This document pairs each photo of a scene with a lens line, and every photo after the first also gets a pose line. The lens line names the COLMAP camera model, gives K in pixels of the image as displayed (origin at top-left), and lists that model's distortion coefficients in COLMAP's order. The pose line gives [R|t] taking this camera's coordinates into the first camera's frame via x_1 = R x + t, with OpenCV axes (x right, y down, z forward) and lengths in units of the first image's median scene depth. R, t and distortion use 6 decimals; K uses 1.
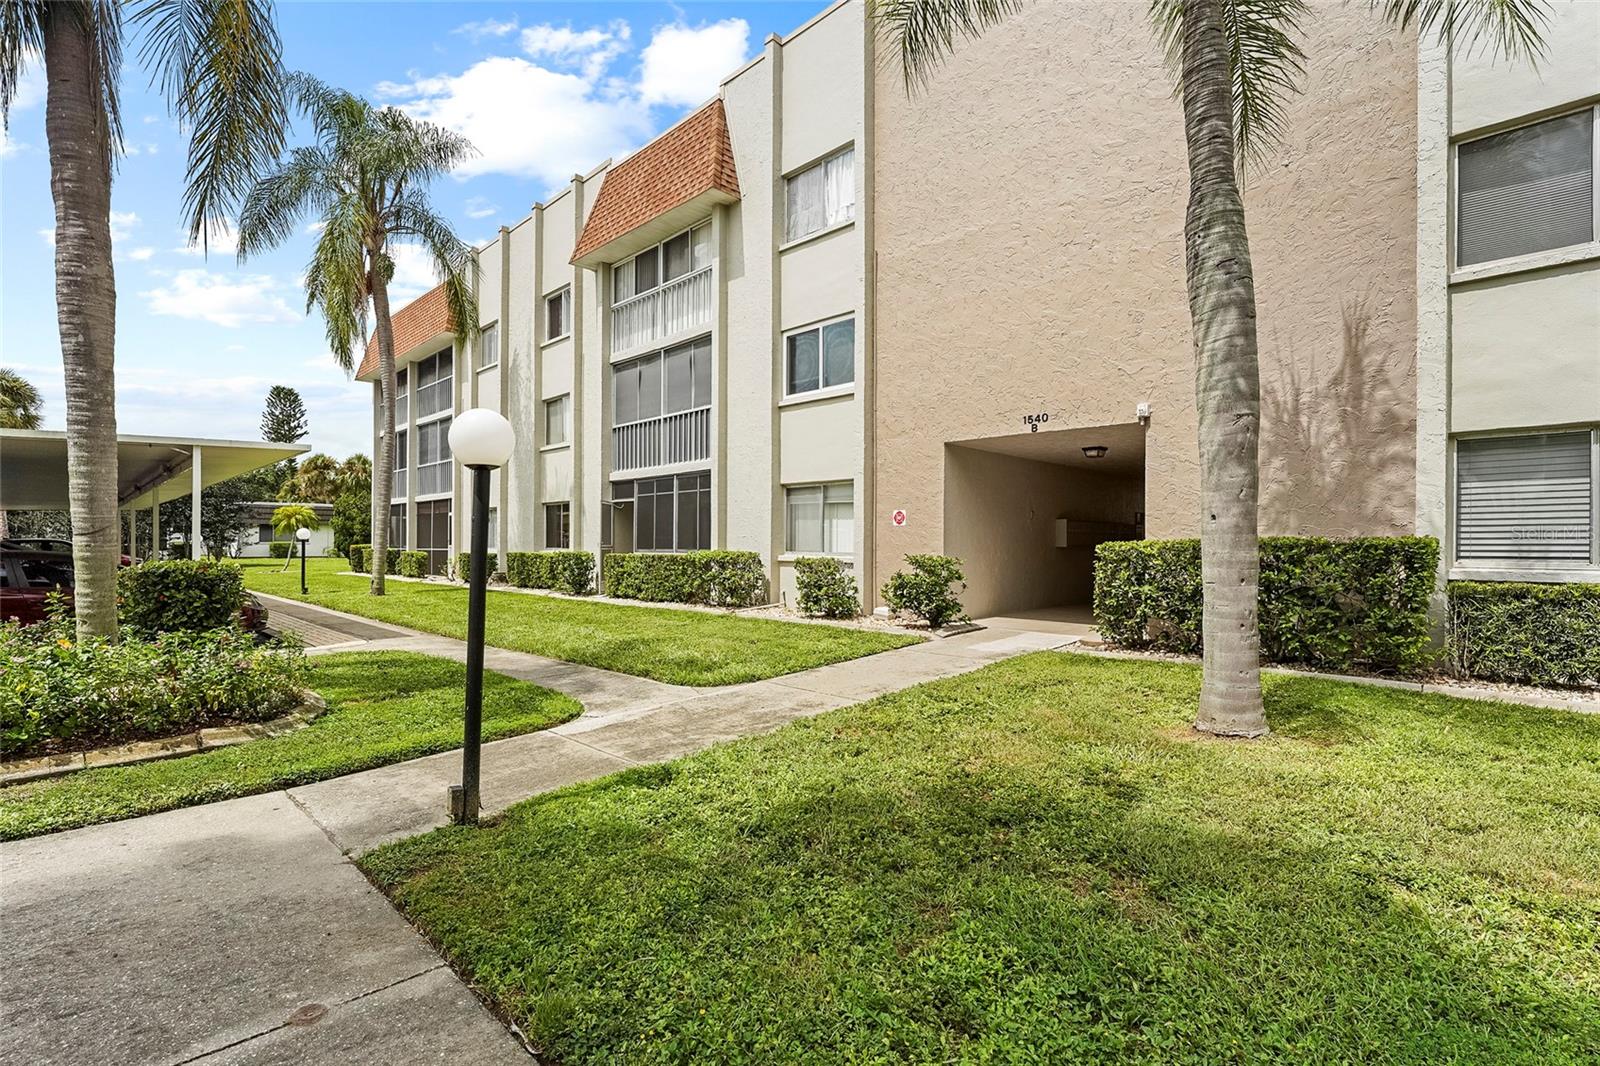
lens RADIAL K [[737.3, 0, 784.0], [0, 737.3, 534.7], [0, 0, 1]] dist [-0.001702, -0.000290]
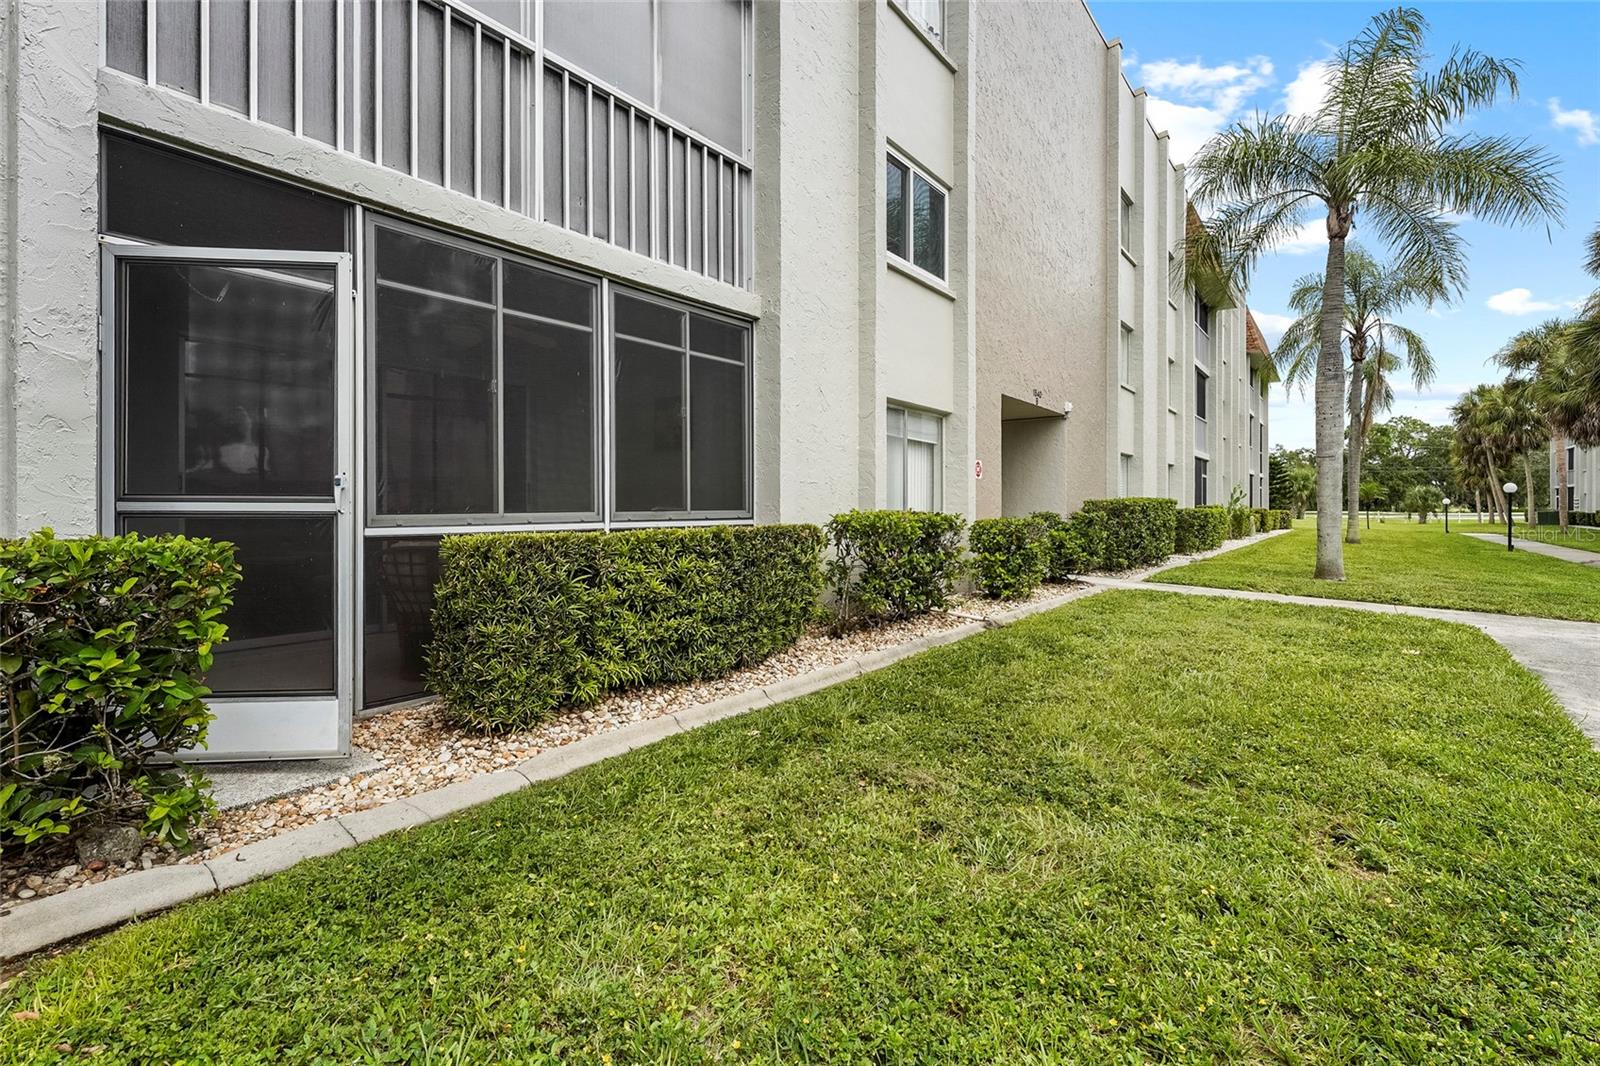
lens RADIAL K [[730.9, 0, 793.3], [0, 730.9, 524.6], [0, 0, 1]] dist [-0.003446, -0.000752]
pose [[-0.152735, -0.021496, 0.988033, -0.432594], [-0.006609, 0.999763, 0.020730, 0.016821], [-0.988245, -0.003364, -0.152841, 0.888445]]
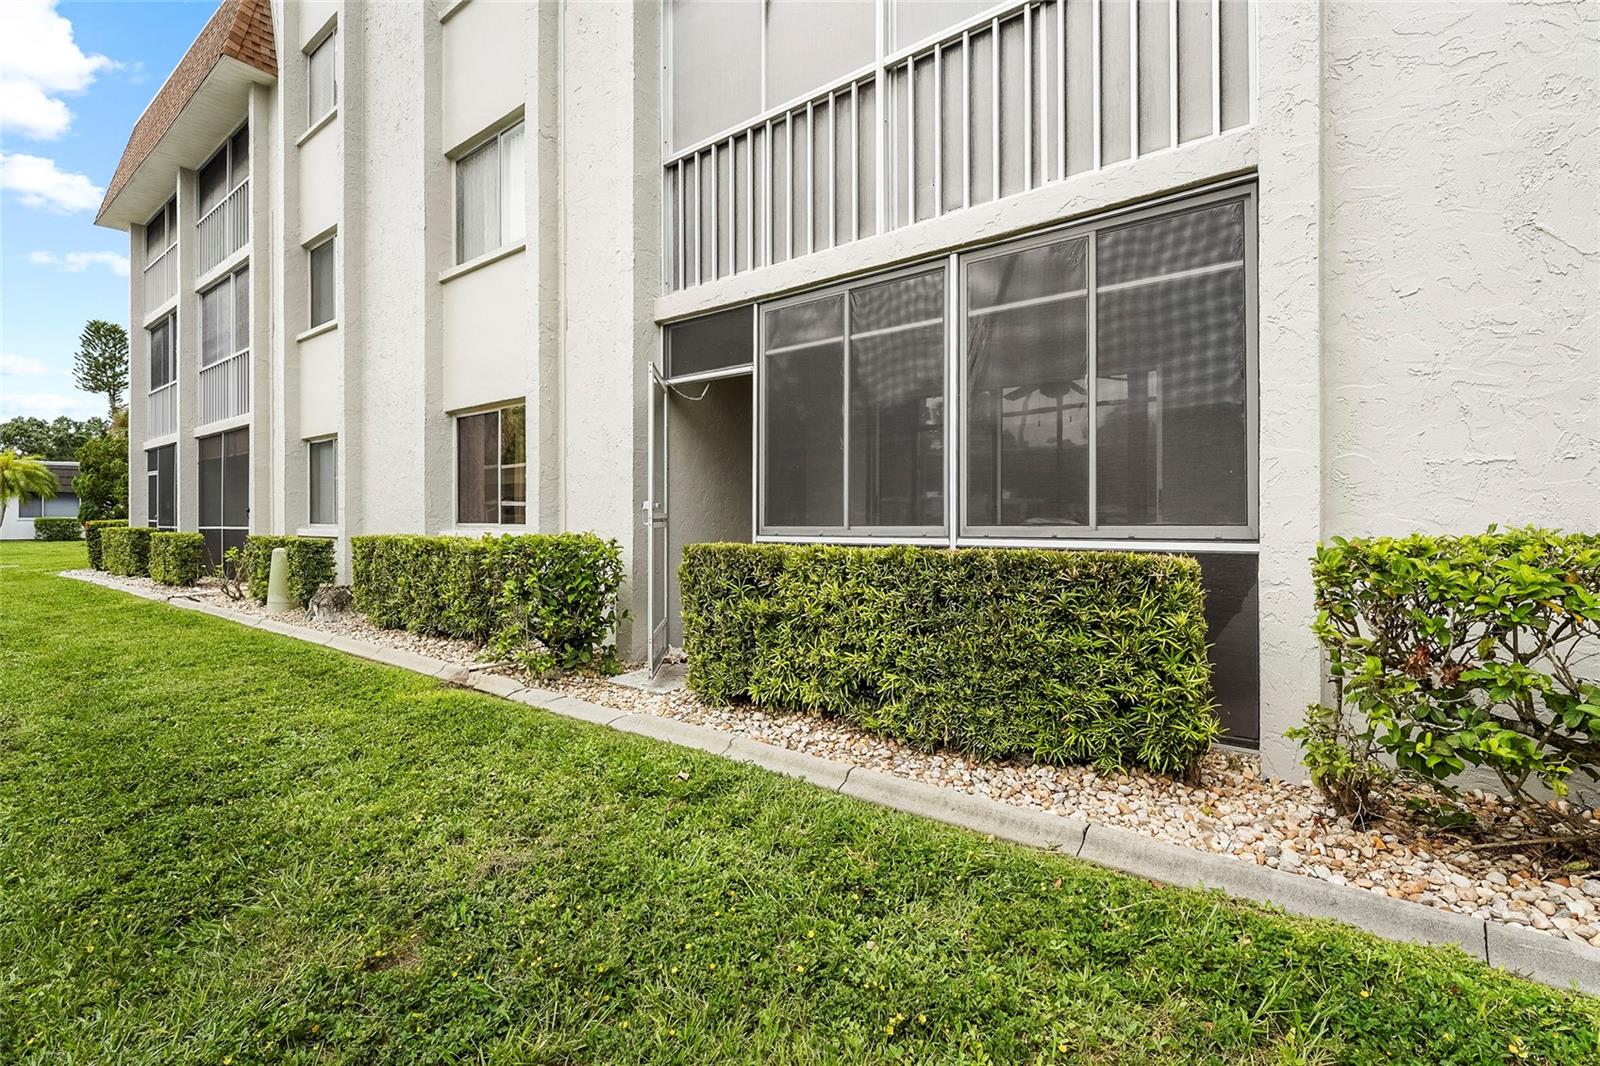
lens RADIAL K [[737.3, 0, 784.0], [0, 737.3, 534.7], [0, 0, 1]] dist [-0.001702, -0.000290]
pose [[0.994280, -0.004898, 0.106694, -0.219382], [0.001552, 0.999505, 0.031421, 0.013236], [-0.106795, -0.031076, 0.993795, 0.673889]]
